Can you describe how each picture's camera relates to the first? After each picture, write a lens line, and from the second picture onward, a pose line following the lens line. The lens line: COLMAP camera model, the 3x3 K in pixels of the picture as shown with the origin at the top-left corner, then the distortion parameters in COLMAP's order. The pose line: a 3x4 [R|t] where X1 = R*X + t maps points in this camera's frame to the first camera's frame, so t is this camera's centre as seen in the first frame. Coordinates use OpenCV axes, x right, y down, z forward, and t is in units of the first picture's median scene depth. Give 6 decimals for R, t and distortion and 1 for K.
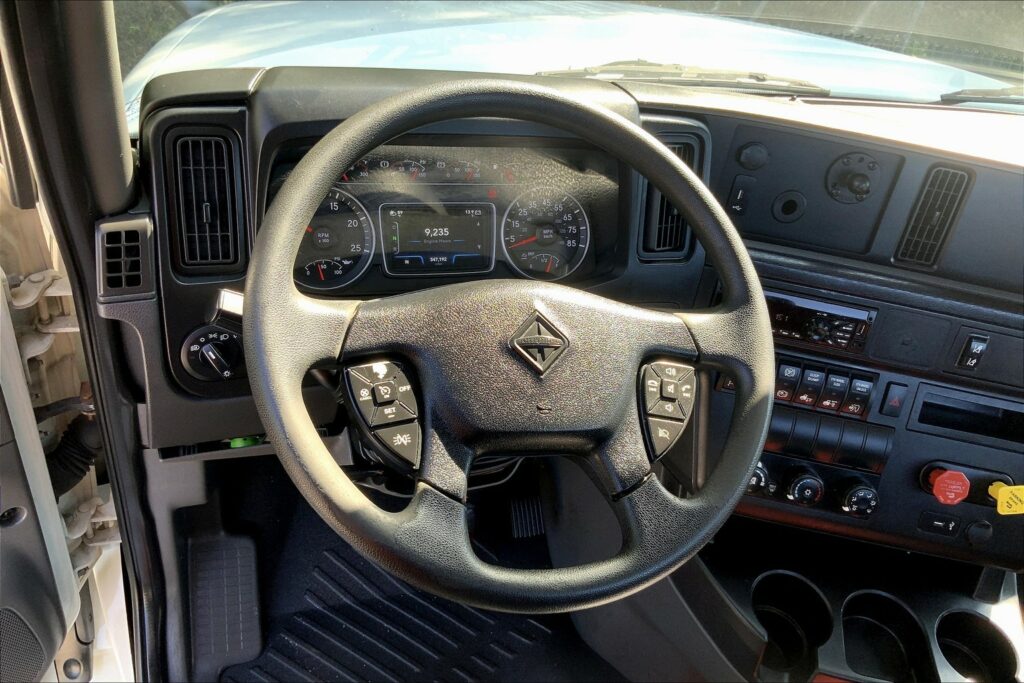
lens RADIAL K [[864.3, 0, 511.5], [0, 864.3, 337.7], [0, 0, 1]] dist [0.016414, -0.056899]
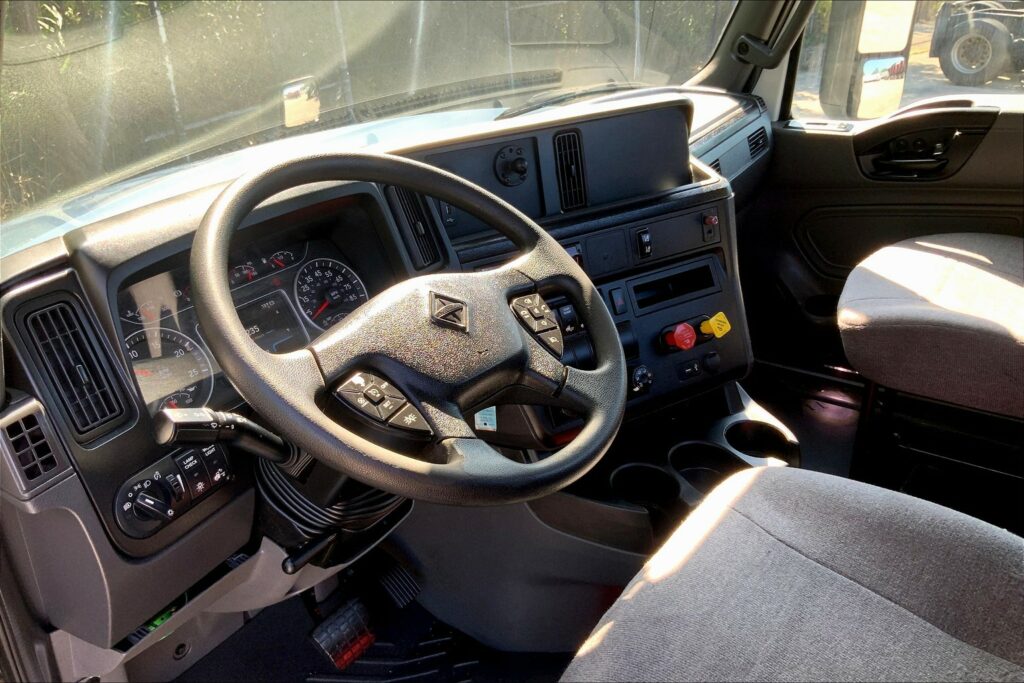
lens RADIAL K [[864.3, 0, 507.1], [0, 864.3, 338.7], [0, 0, 1]] dist [0.016414, -0.056899]
pose [[0.760710, -0.431194, 0.485173, -0.435150], [0.514307, 0.856411, -0.045260, 0.115856], [-0.395991, 0.283957, 0.873246, -0.079957]]
